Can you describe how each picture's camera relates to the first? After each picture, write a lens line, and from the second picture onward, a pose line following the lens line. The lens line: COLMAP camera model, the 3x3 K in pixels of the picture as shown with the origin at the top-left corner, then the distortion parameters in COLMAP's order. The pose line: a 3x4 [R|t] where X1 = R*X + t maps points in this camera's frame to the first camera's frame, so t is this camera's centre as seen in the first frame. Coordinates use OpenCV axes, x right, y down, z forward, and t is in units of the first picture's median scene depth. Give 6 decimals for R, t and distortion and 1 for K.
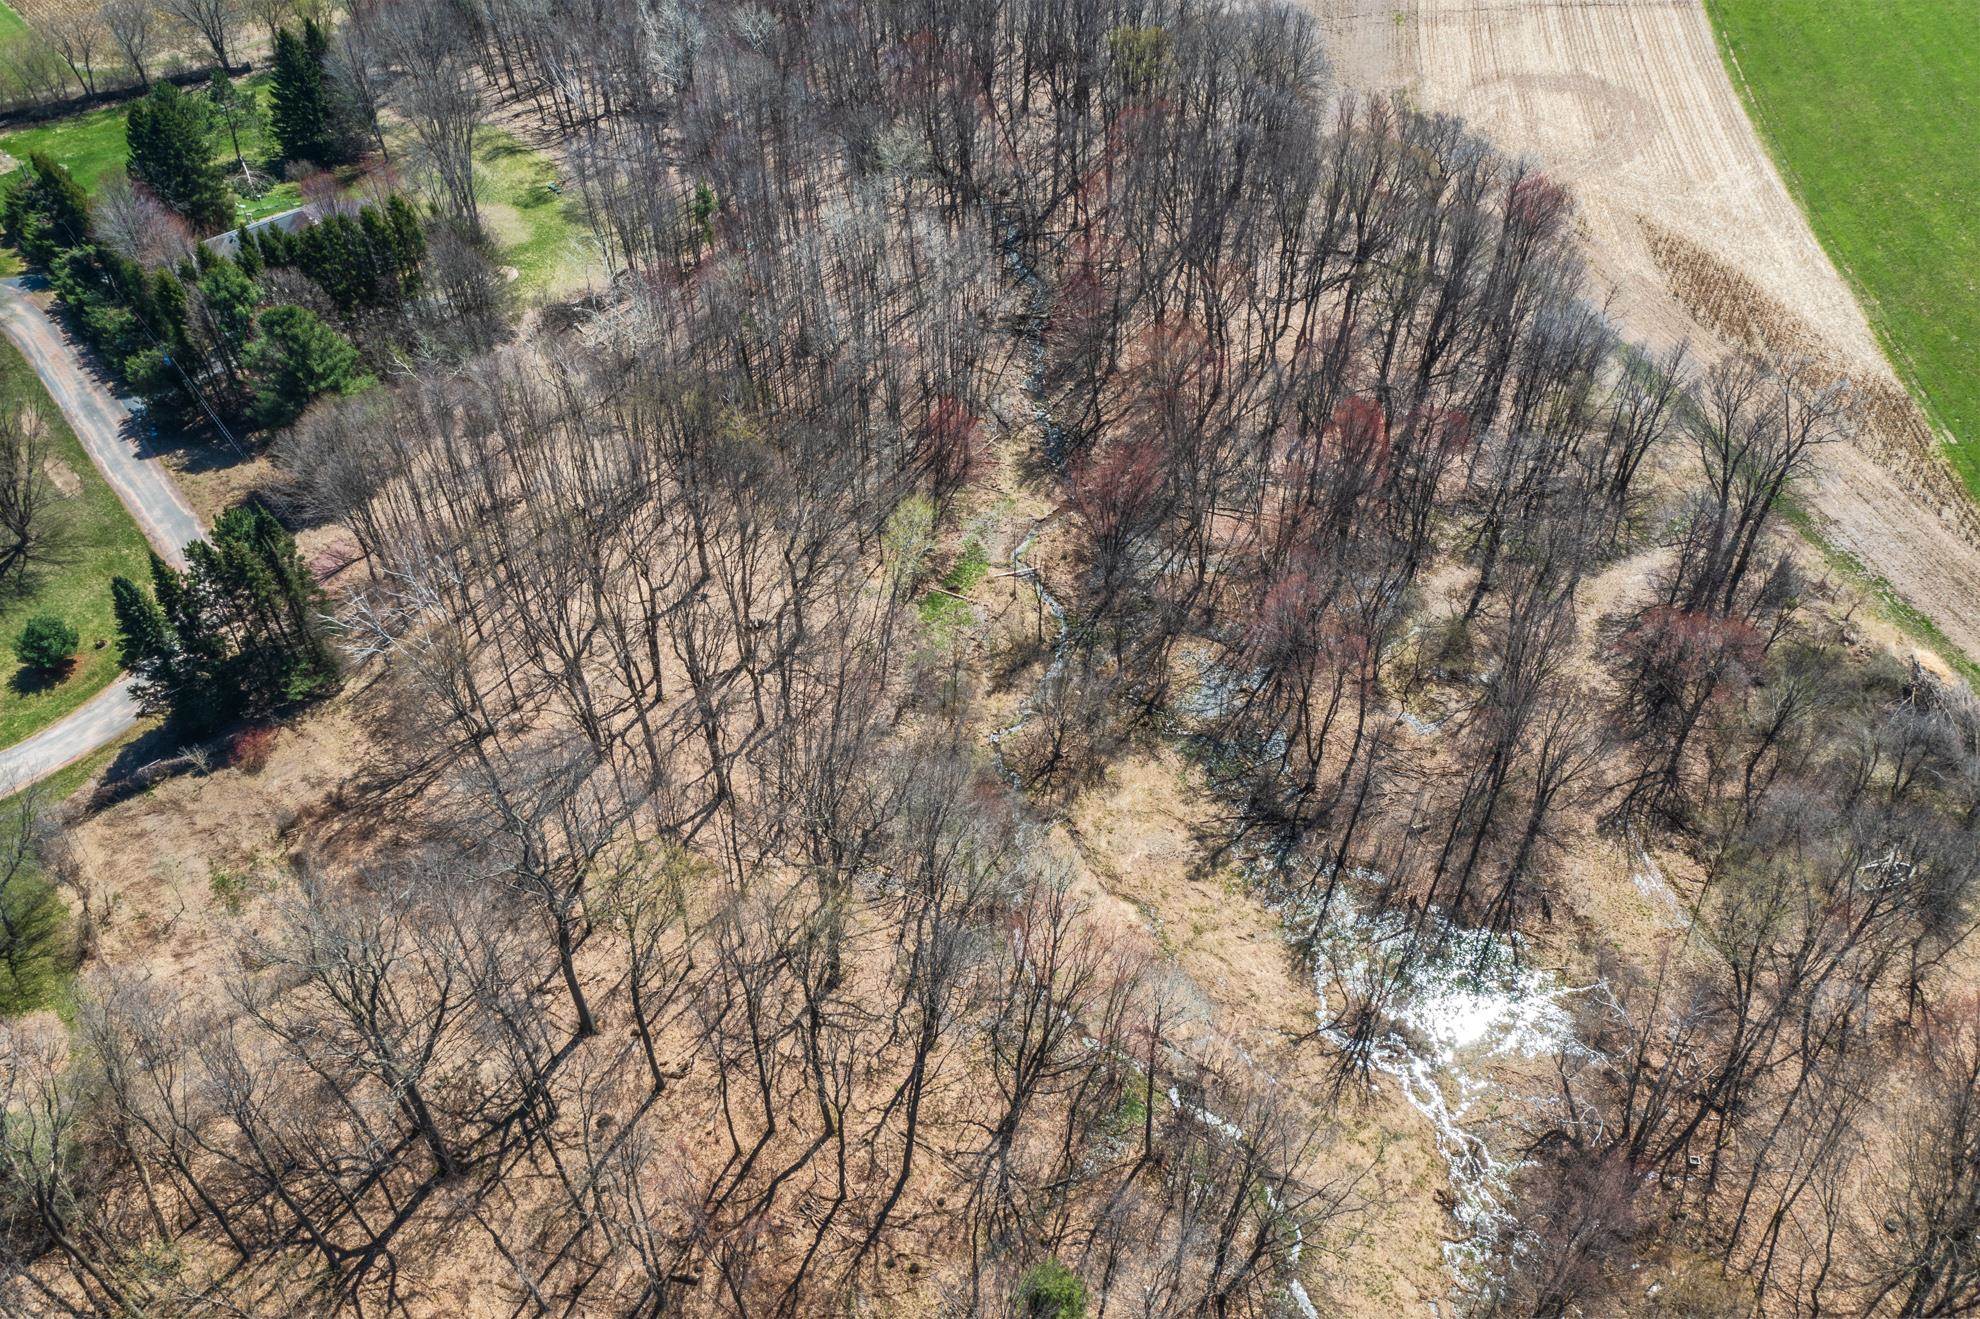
lens RADIAL K [[1565.3, 0, 995.7], [0, 1565.3, 665.7], [0, 0, 1]] dist [-0.024998, 0.005018]
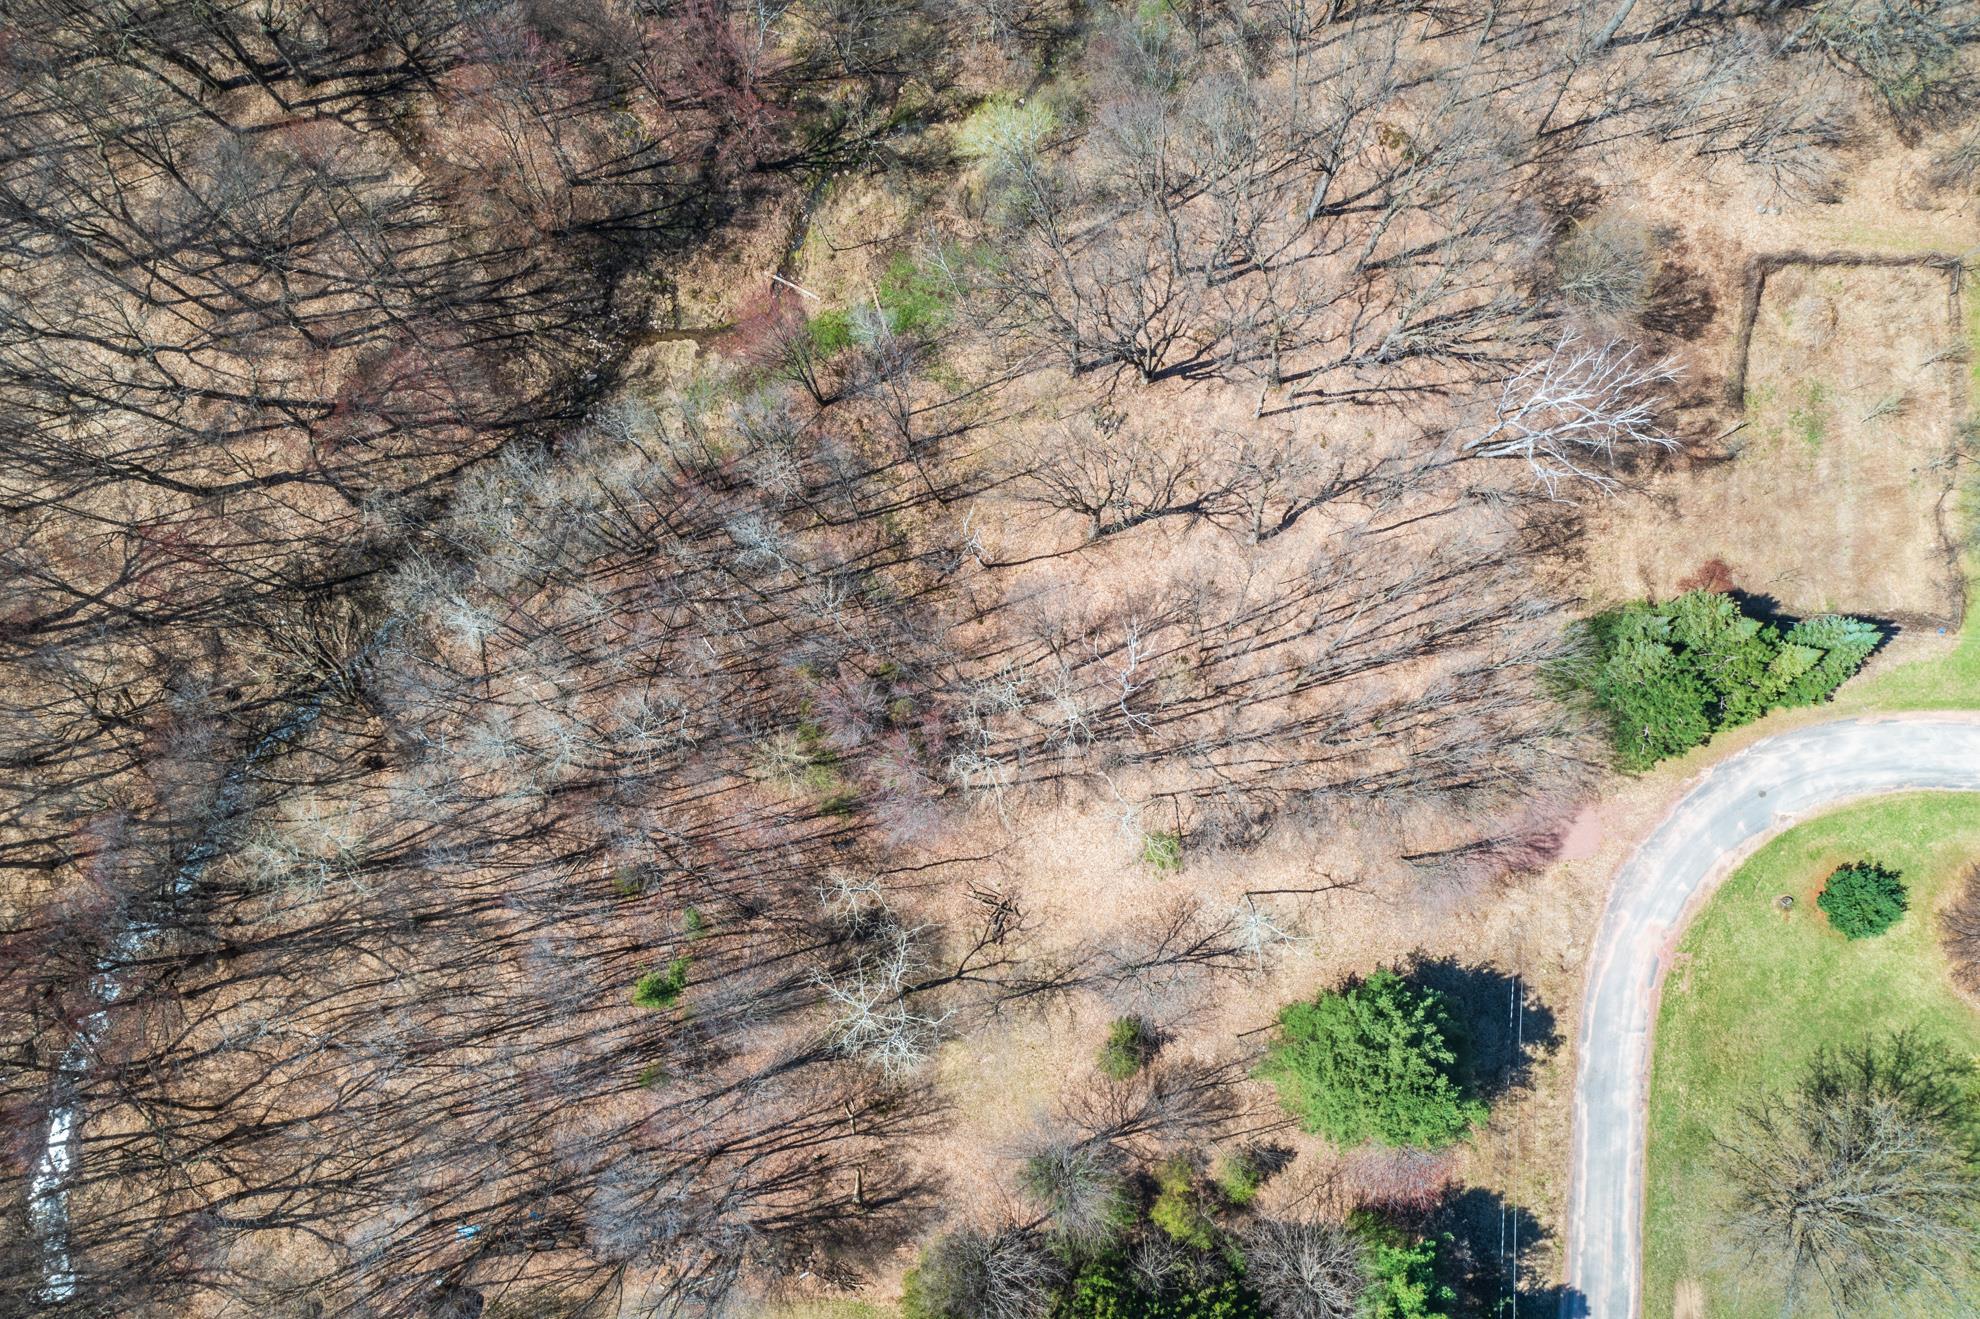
lens RADIAL K [[1565.3, 0, 999.4], [0, 1565.3, 652.0], [0, 0, 1]] dist [-0.024998, 0.005018]
pose [[-0.707922, -0.695954, 0.120393, -0.335630], [0.519967, -0.398180, 0.755703, -0.802288], [-0.477997, 0.597579, 0.643753, 0.671839]]
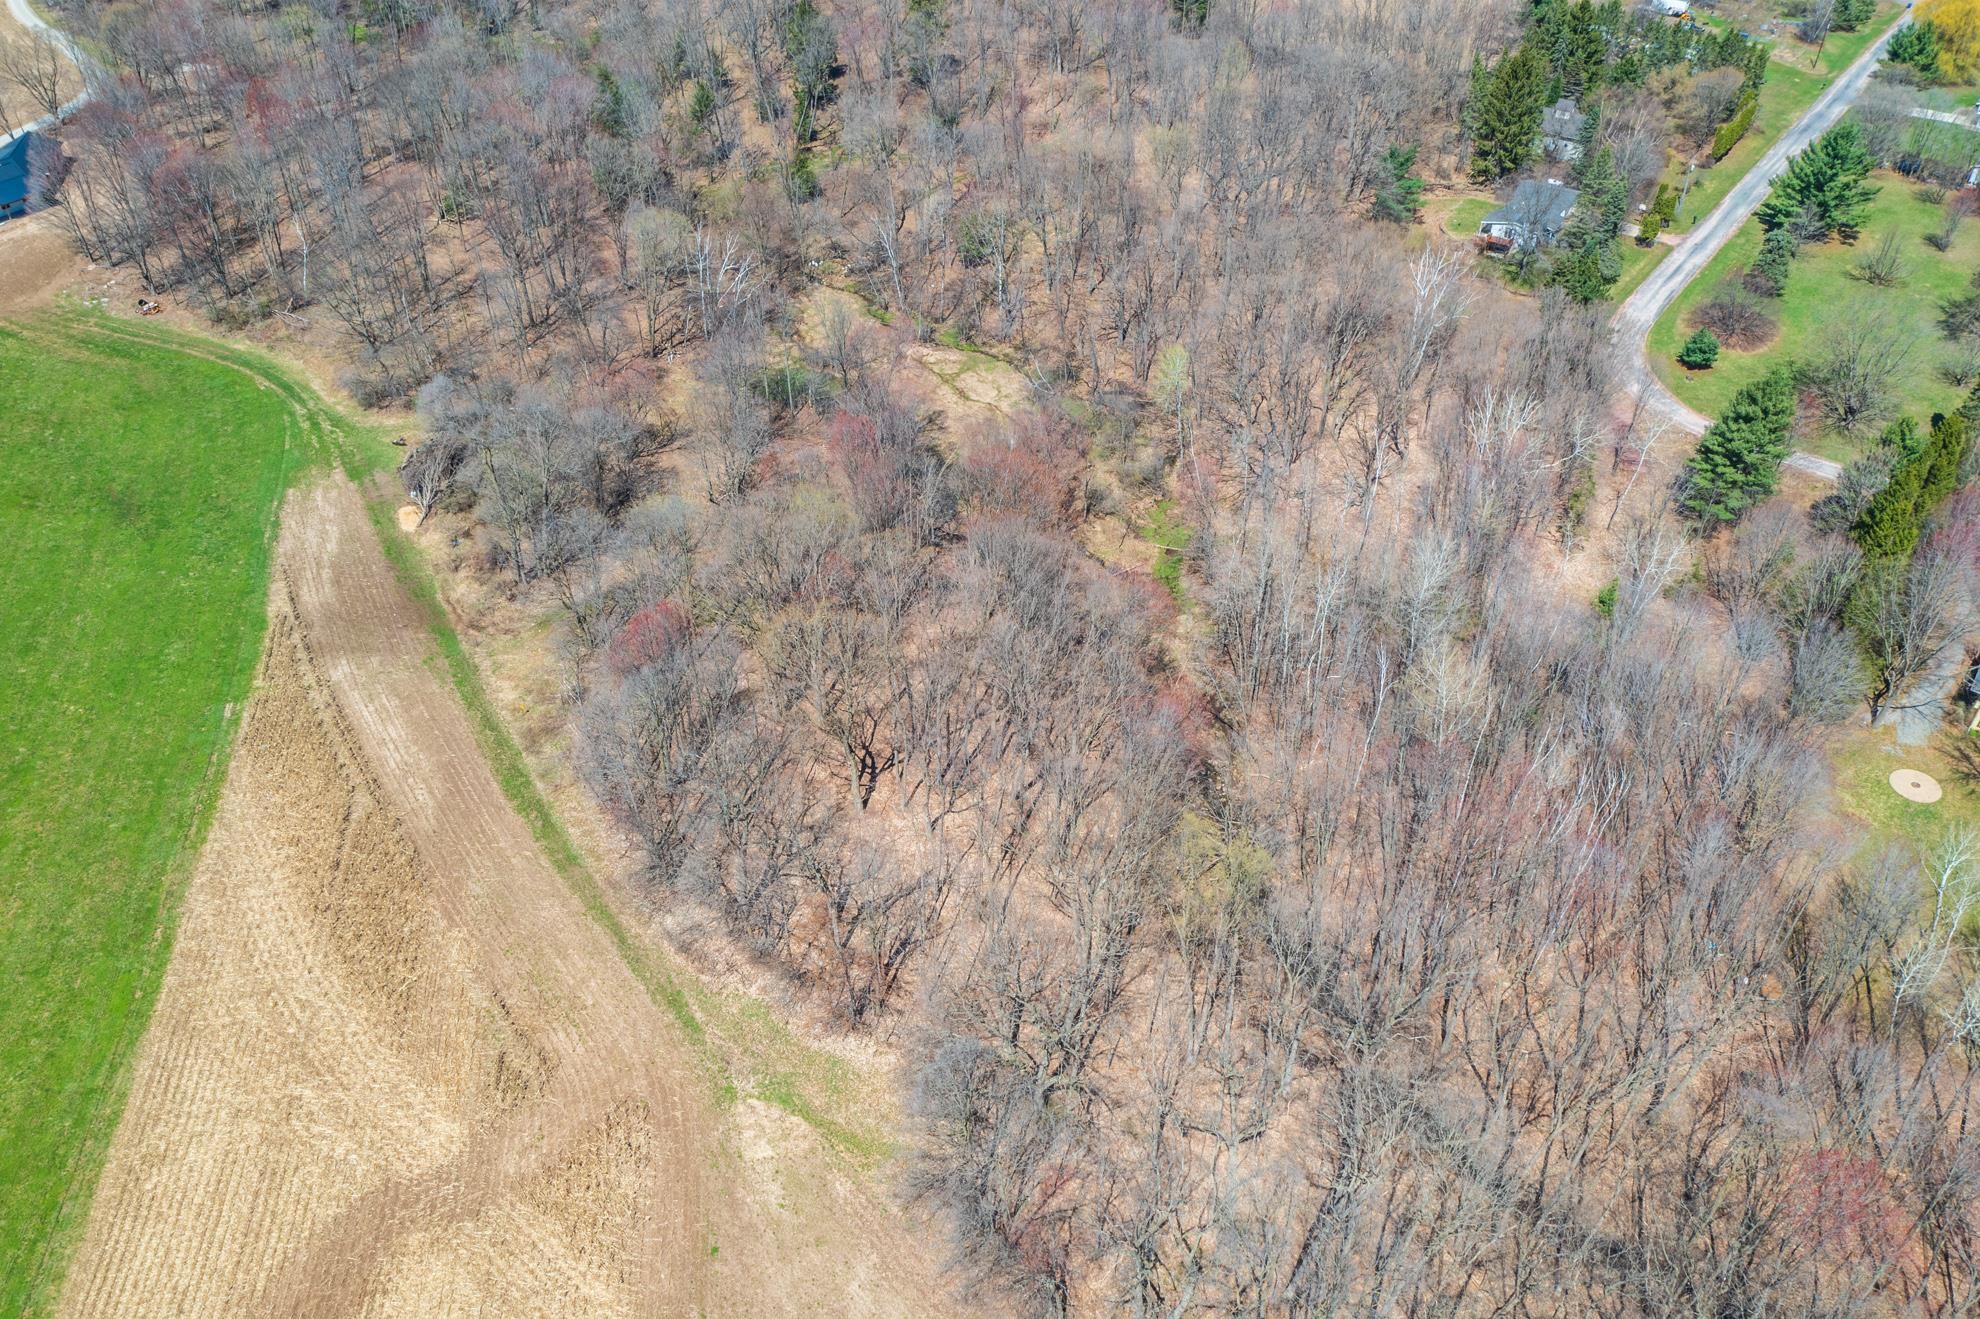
lens RADIAL K [[1565.3, 0, 990.4], [0, 1565.3, 661.3], [0, 0, 1]] dist [-0.024998, 0.005018]
pose [[-0.972869, 0.151534, -0.174825, 0.395673], [-0.156920, 0.123078, 0.979912, -1.428055], [0.170007, 0.980760, -0.095960, 1.398338]]
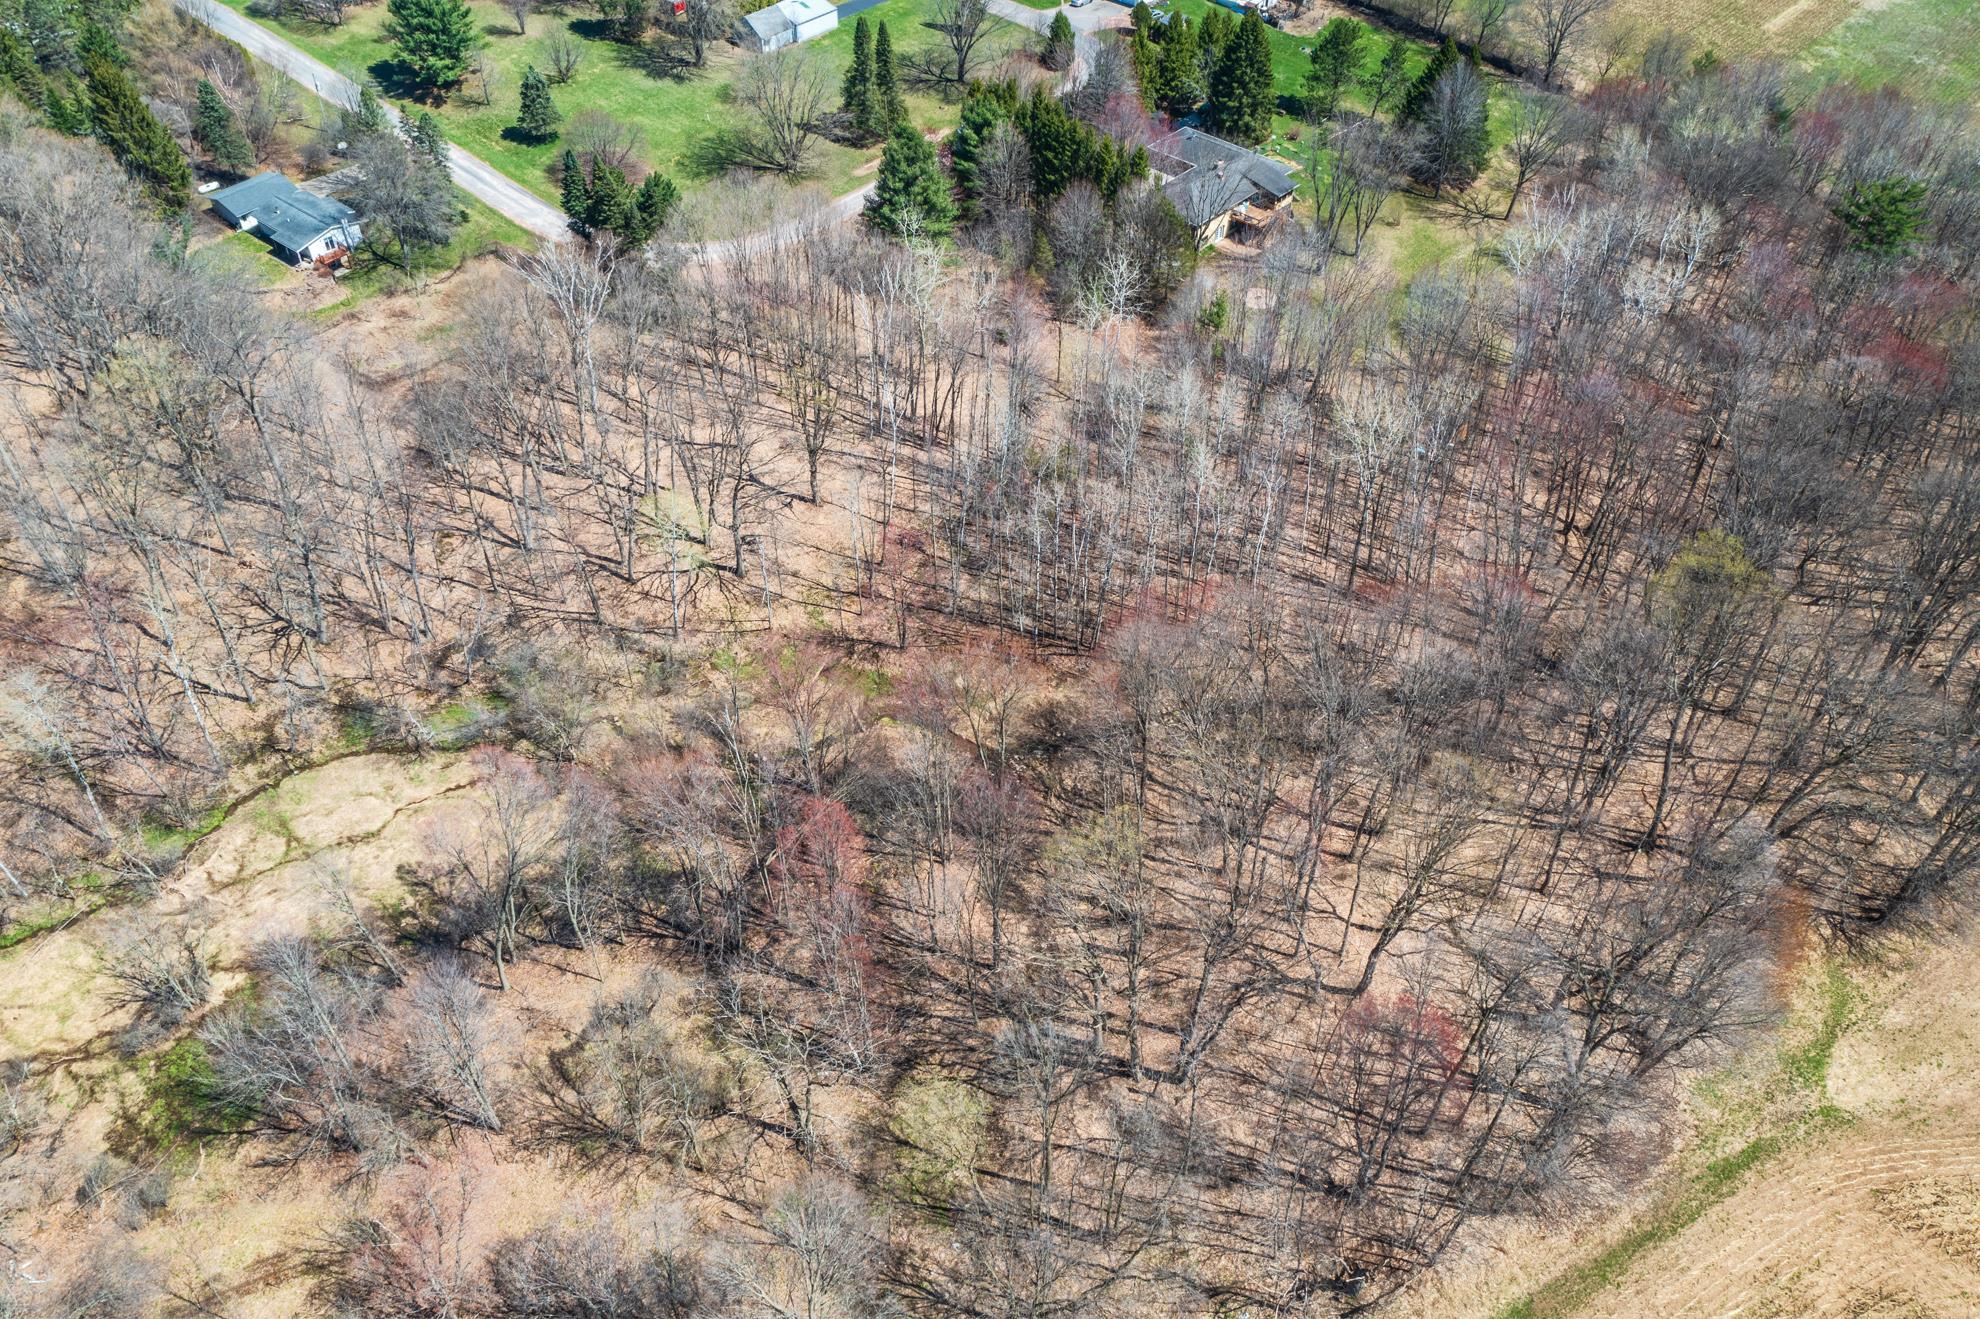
lens RADIAL K [[1565.3, 0, 998.5], [0, 1565.3, 659.2], [0, 0, 1]] dist [-0.024998, 0.005018]
pose [[0.134204, 0.698351, -0.703062, 0.788321], [-0.701699, 0.567939, 0.430191, -0.647530], [0.699720, 0.435604, 0.566251, 0.622107]]
